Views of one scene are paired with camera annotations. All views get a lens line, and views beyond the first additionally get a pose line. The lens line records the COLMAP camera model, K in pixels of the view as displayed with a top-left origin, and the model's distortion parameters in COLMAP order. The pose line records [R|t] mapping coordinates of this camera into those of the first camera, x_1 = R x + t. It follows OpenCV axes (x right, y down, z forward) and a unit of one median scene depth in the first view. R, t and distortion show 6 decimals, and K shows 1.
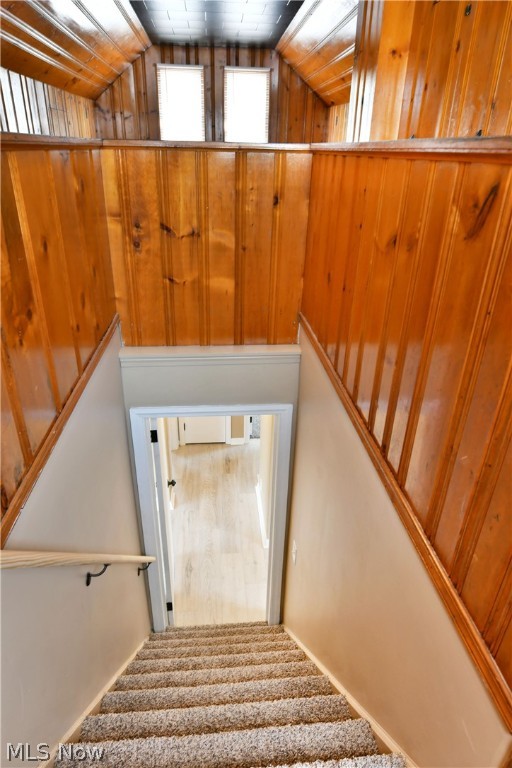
lens RADIAL K [[471.4, 0, 247.8], [0, 471.4, 386.7], [0, 0, 1]] dist [-0.016055, -0.002578]
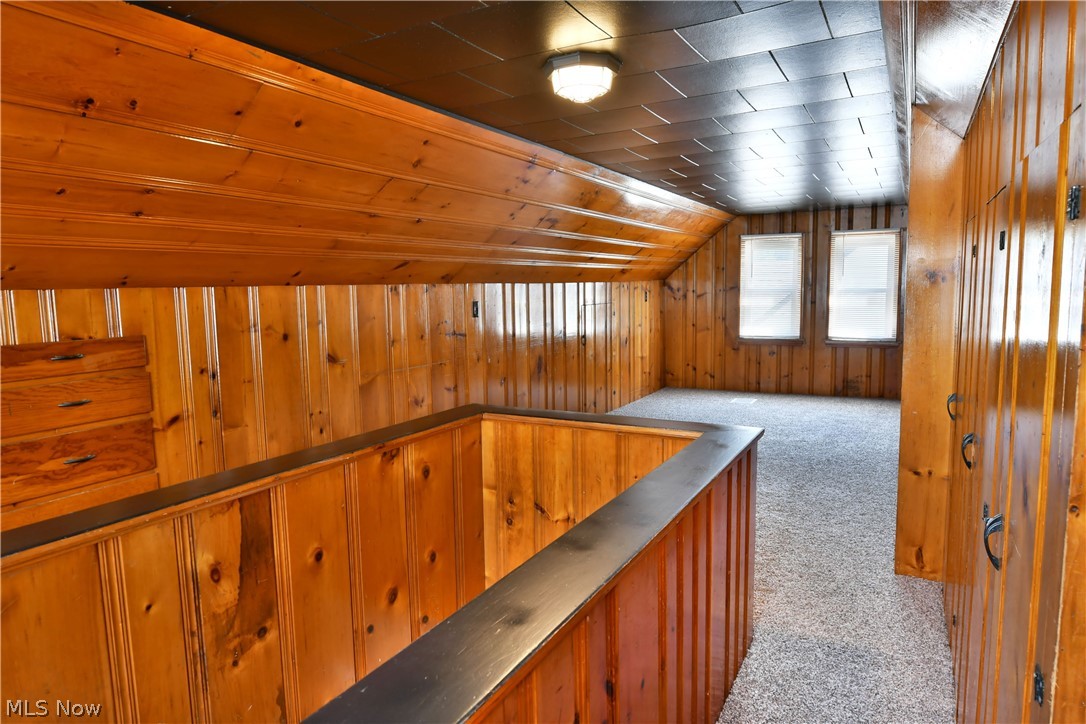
lens RADIAL K [[666.6, 0, 546.9], [0, 666.6, 358.8], [0, 0, 1]] dist [-0.016055, -0.002578]
pose [[0.836004, 0.023315, -0.548227, 0.486038], [-0.215224, 0.932970, -0.288522, -0.248954], [0.504753, 0.359197, 0.784985, -0.020659]]
